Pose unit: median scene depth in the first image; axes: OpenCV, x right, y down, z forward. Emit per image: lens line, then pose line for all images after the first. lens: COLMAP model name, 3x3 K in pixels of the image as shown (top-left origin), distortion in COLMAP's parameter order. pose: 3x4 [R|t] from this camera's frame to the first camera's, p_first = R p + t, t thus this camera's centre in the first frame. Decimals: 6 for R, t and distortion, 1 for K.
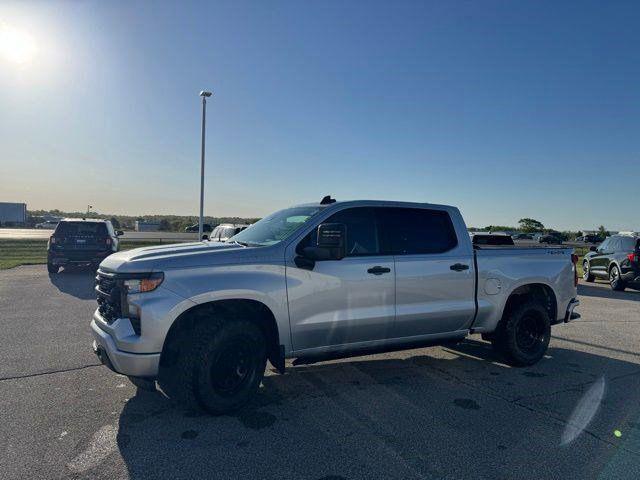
lens RADIAL K [[443.0, 0, 320.0], [0, 443.0, 240.0], [0, 0, 1]] dist [0.051744, -0.063521]
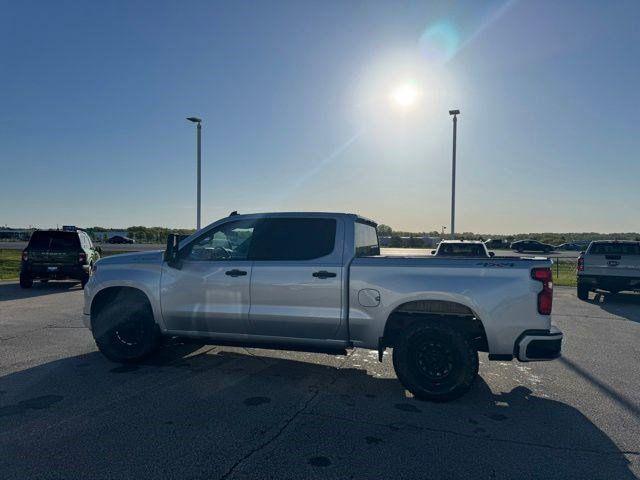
lens RADIAL K [[444.5, 0, 320.4], [0, 444.5, 243.8], [0, 0, 1]] dist [0.048698, -0.069545]
pose [[0.709926, -0.015091, -0.704114, 1.097148], [-0.008910, 0.999498, -0.030405, 0.024942], [0.704219, 0.027859, 0.709436, 0.323394]]
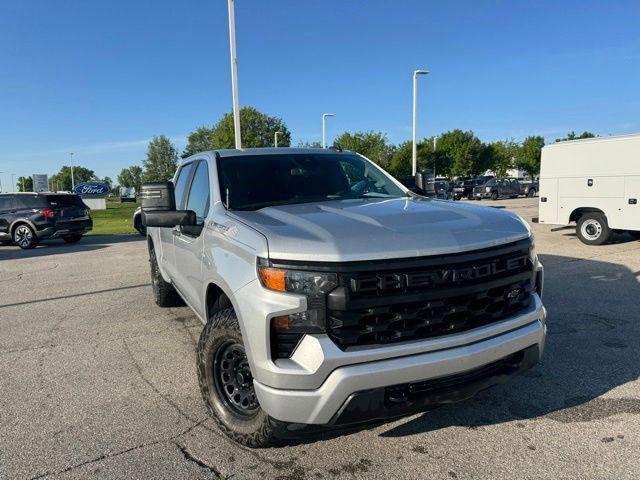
lens RADIAL K [[443.0, 0, 320.0], [0, 443.0, 240.0], [0, 0, 1]] dist [0.051744, -0.063521]
pose [[0.036282, -0.139373, 0.989575, -0.964507], [0.050527, 0.989216, 0.137470, -0.033522], [-0.998063, 0.045013, 0.042933, 1.063193]]
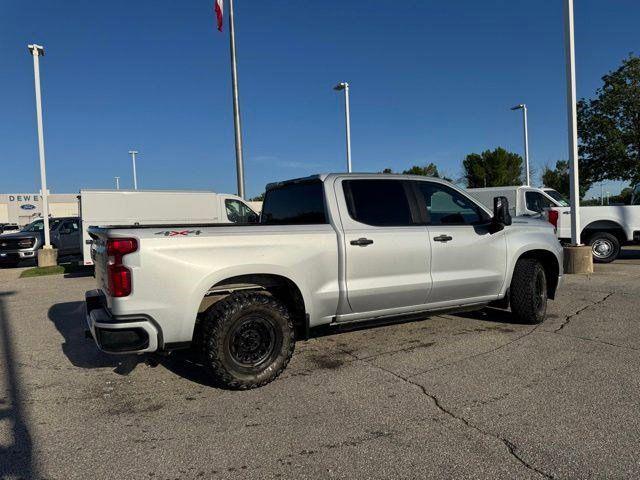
lens RADIAL K [[444.5, 0, 320.4], [0, 444.5, 243.8], [0, 0, 1]] dist [0.048698, -0.069545]
pose [[-0.999053, 0.008780, -0.042609, 0.264255], [0.005834, 0.997616, 0.068766, -0.005882], [0.043111, 0.068452, -0.996723, 2.473731]]
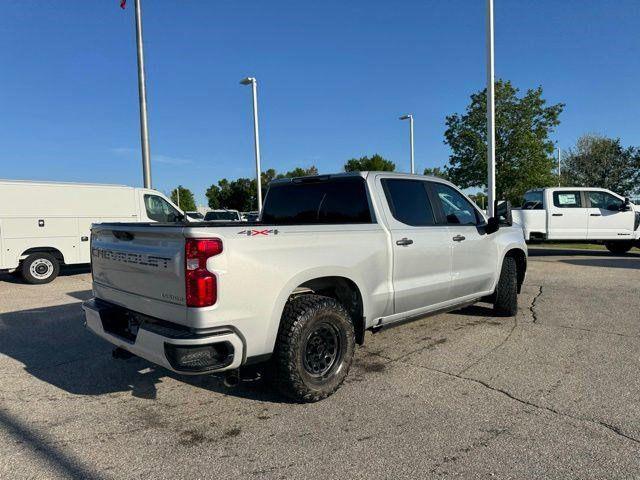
lens RADIAL K [[444.5, 0, 320.4], [0, 444.5, 243.8], [0, 0, 1]] dist [0.048698, -0.069545]
pose [[-0.951203, 0.014028, -0.308246, 0.609604], [-0.007060, 0.997715, 0.067192, -0.002040], [0.308484, 0.066089, -0.948931, 2.369356]]
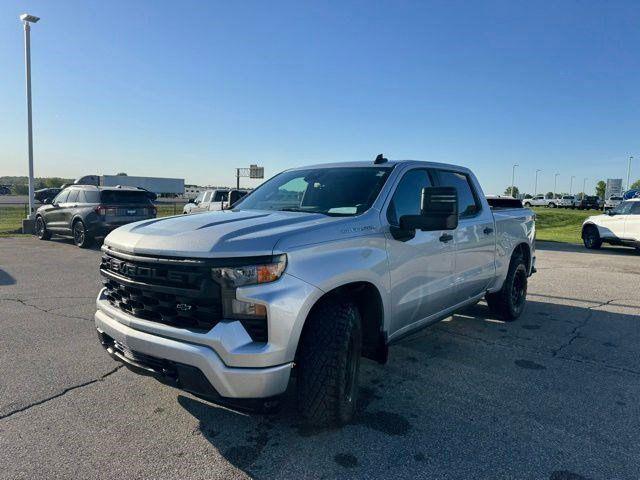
lens RADIAL K [[443.0, 0, 320.0], [0, 443.0, 240.0], [0, 0, 1]] dist [0.051744, -0.063521]
pose [[0.924795, -0.043147, 0.378011, -0.451661], [0.010782, 0.996122, 0.087322, -0.010340], [-0.380313, -0.076679, 0.921674, 0.245168]]
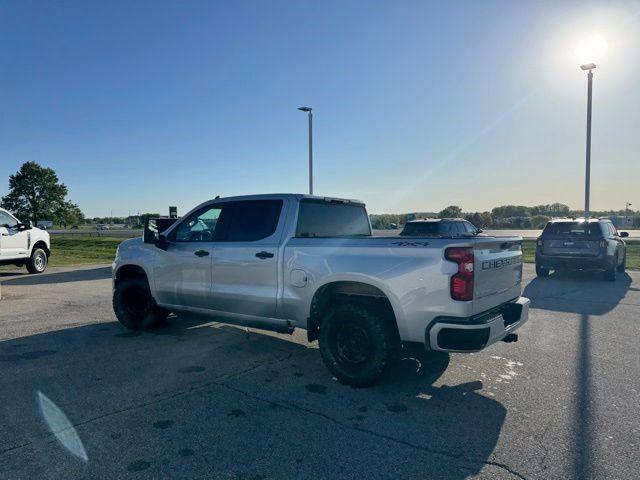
lens RADIAL K [[445.5, 0, 321.3], [0, 445.5, 250.4], [0, 0, 1]] dist [0.022985, -0.001503]
pose [[0.433690, 0.019980, -0.900841, 1.398124], [-0.001359, 0.999768, 0.021519, 0.031672], [0.901061, -0.008108, 0.433616, 0.747390]]
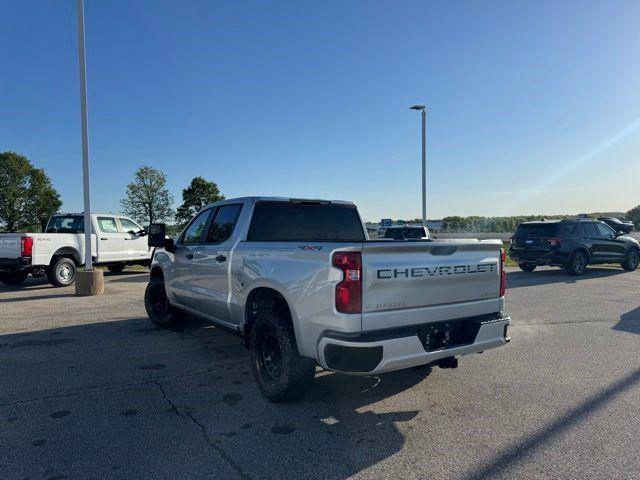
lens RADIAL K [[451.2, 0, 320.0], [0, 451.2, 240.0], [0, 0, 1]] dist [0.007680, -0.001179]
pose [[0.109921, -0.010467, -0.993885, 1.481772], [-0.001890, 0.999941, -0.010740, 0.032710], [0.993939, 0.003059, 0.109895, 1.219753]]
